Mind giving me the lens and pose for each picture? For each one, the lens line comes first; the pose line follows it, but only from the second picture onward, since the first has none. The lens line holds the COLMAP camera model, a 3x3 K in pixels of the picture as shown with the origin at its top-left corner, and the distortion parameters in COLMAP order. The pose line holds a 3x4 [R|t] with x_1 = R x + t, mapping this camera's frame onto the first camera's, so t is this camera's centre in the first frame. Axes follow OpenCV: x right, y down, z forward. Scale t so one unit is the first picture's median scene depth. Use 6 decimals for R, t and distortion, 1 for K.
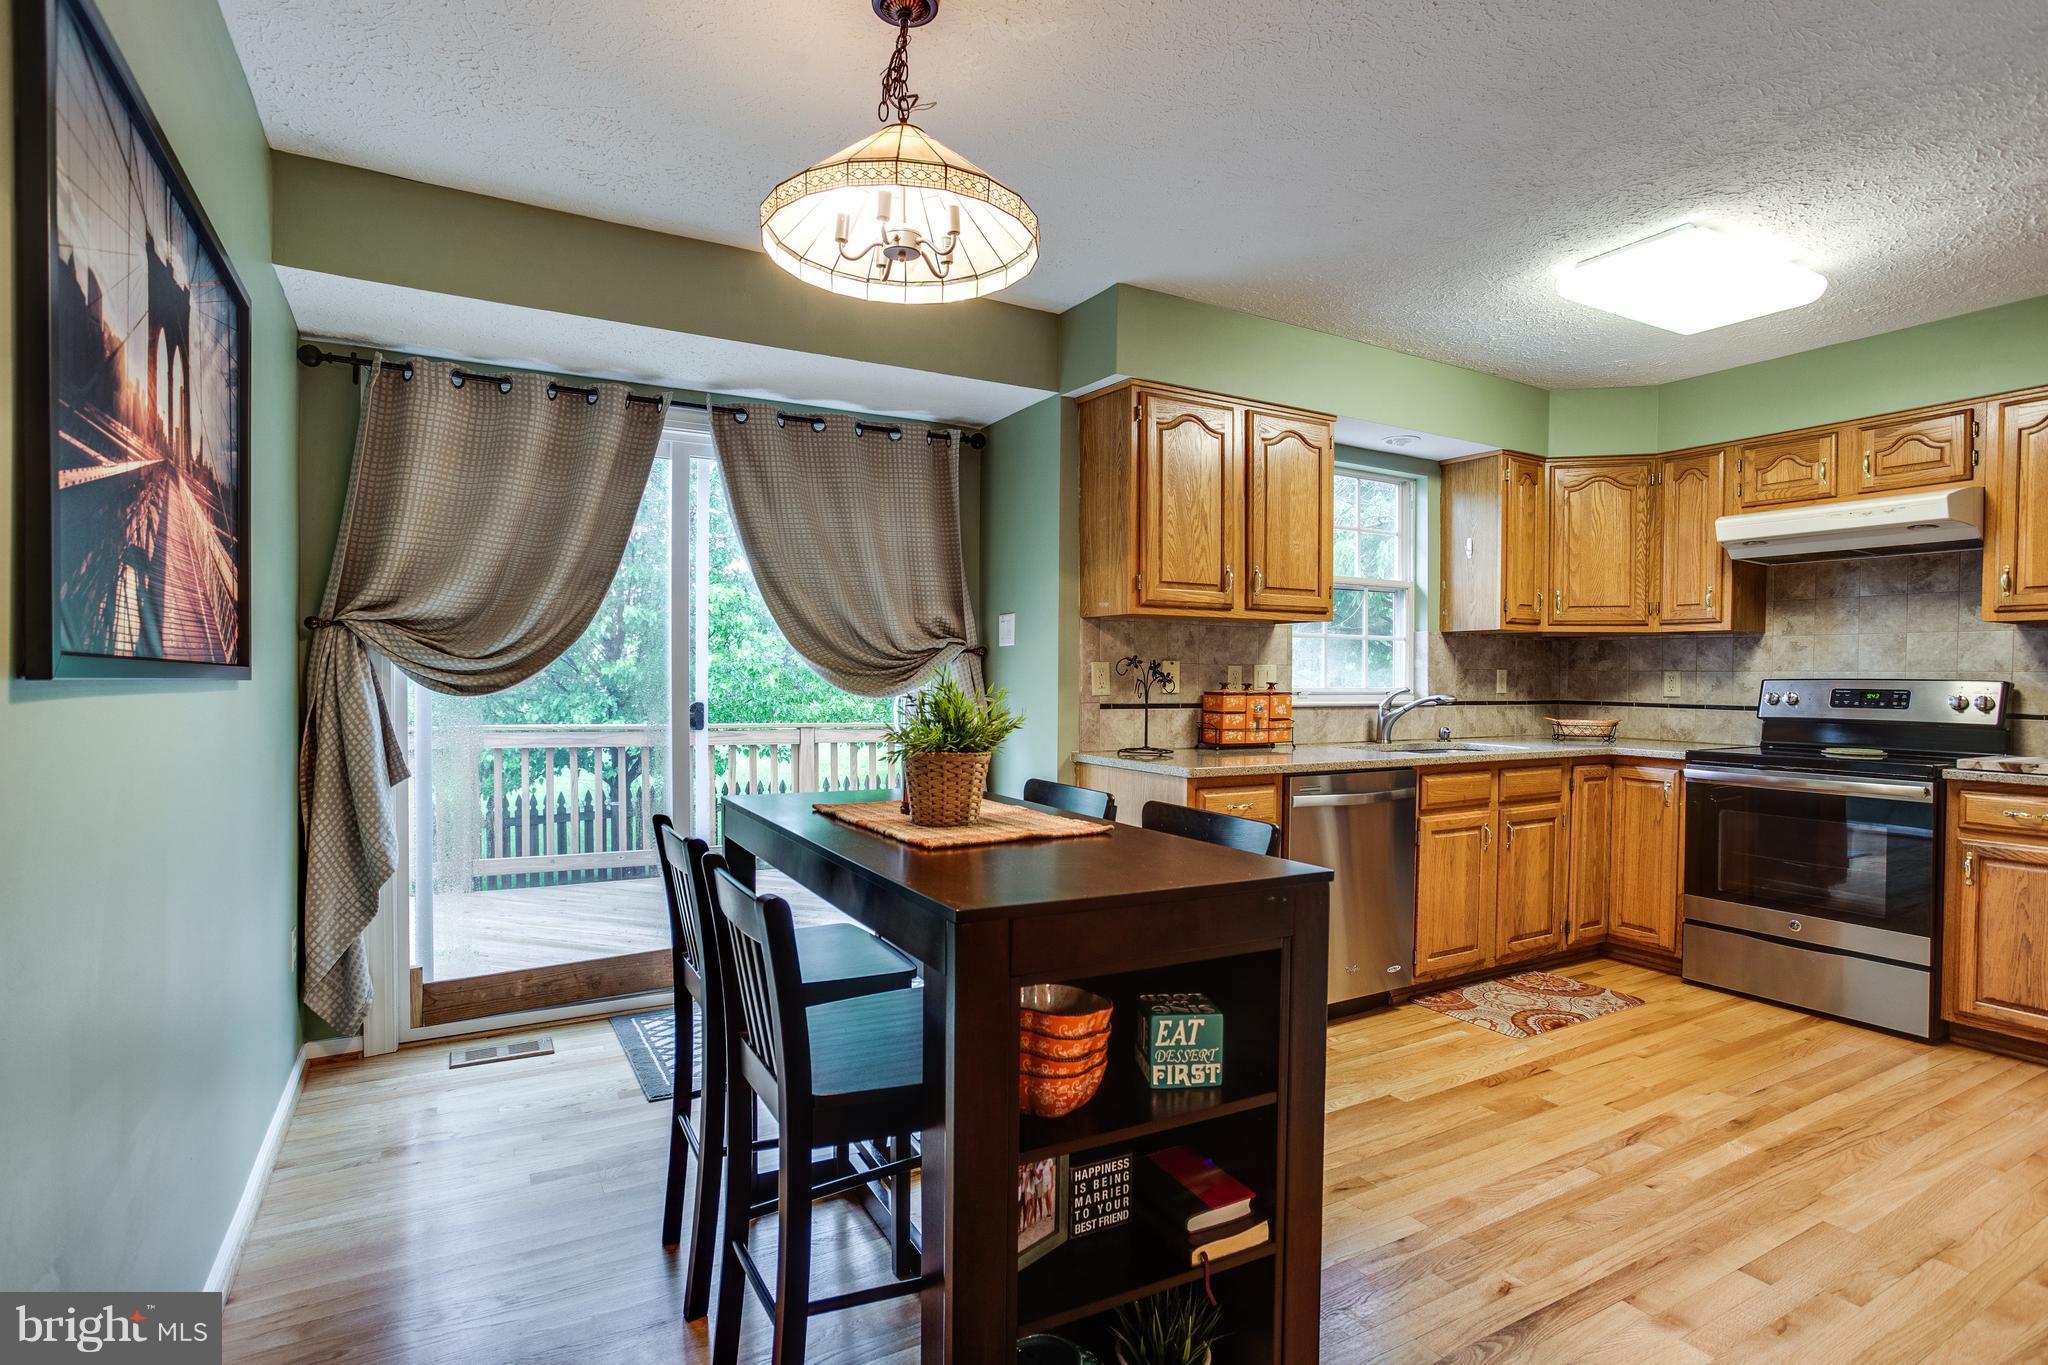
lens RADIAL K [[985.7, 0, 1024.2], [0, 985.7, 690.3], [0, 0, 1]] dist [-0.040846, 0.025999]
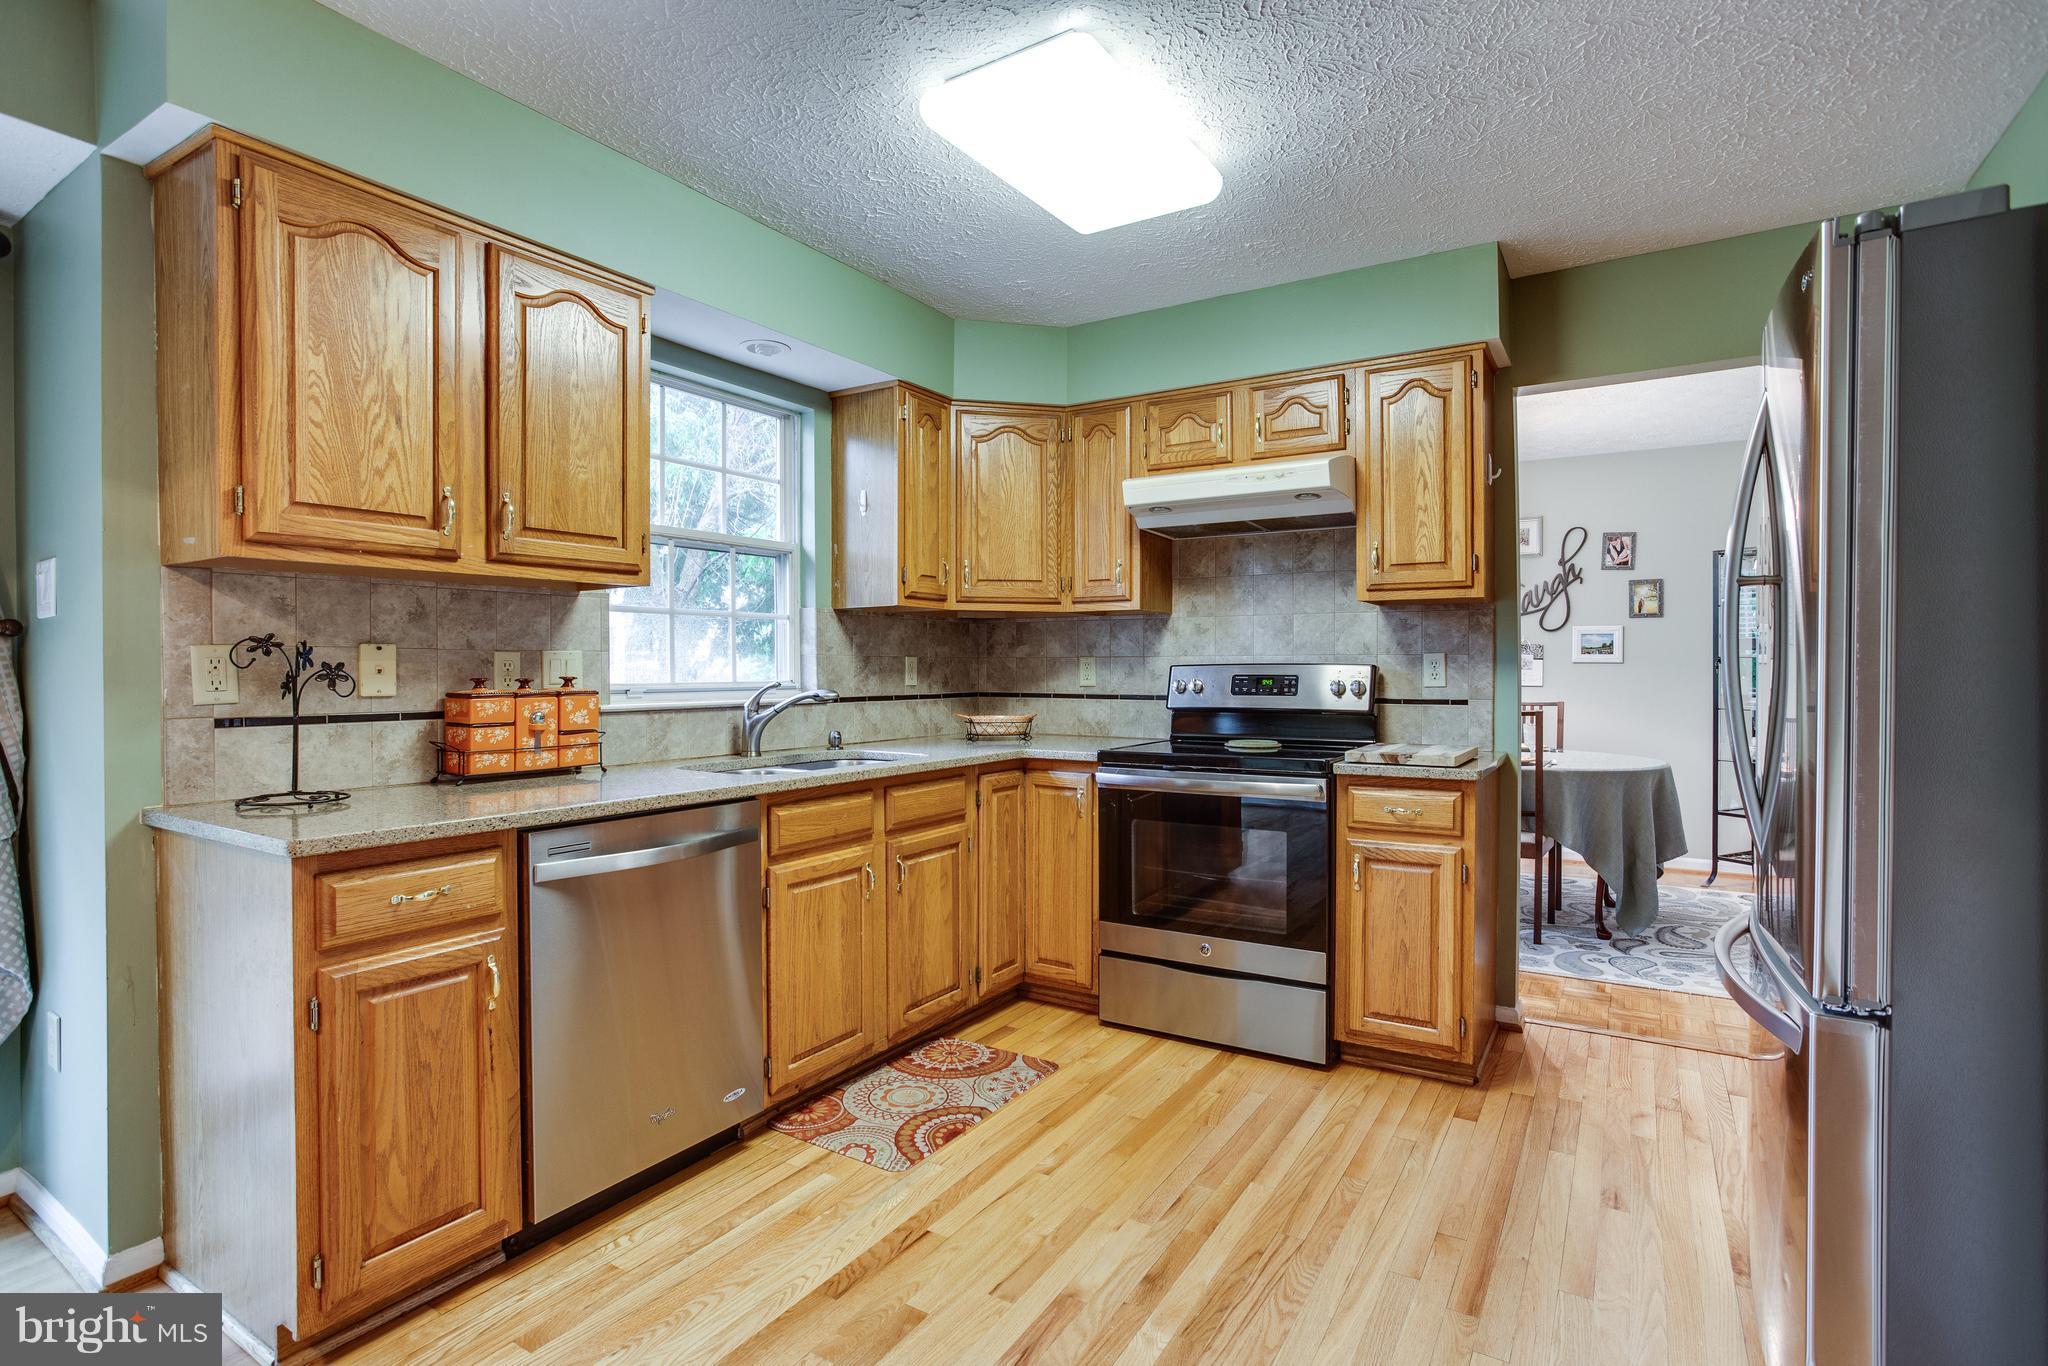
lens RADIAL K [[1041.2, 0, 1027.6], [0, 1041.2, 667.7], [0, 0, 1]] dist [-0.030943, 0.001285]
pose [[0.872434, -0.010135, 0.488628, 0.193870], [0.017403, 0.999795, -0.010335, -0.001506], [-0.488423, 0.017521, 0.872431, 0.249575]]
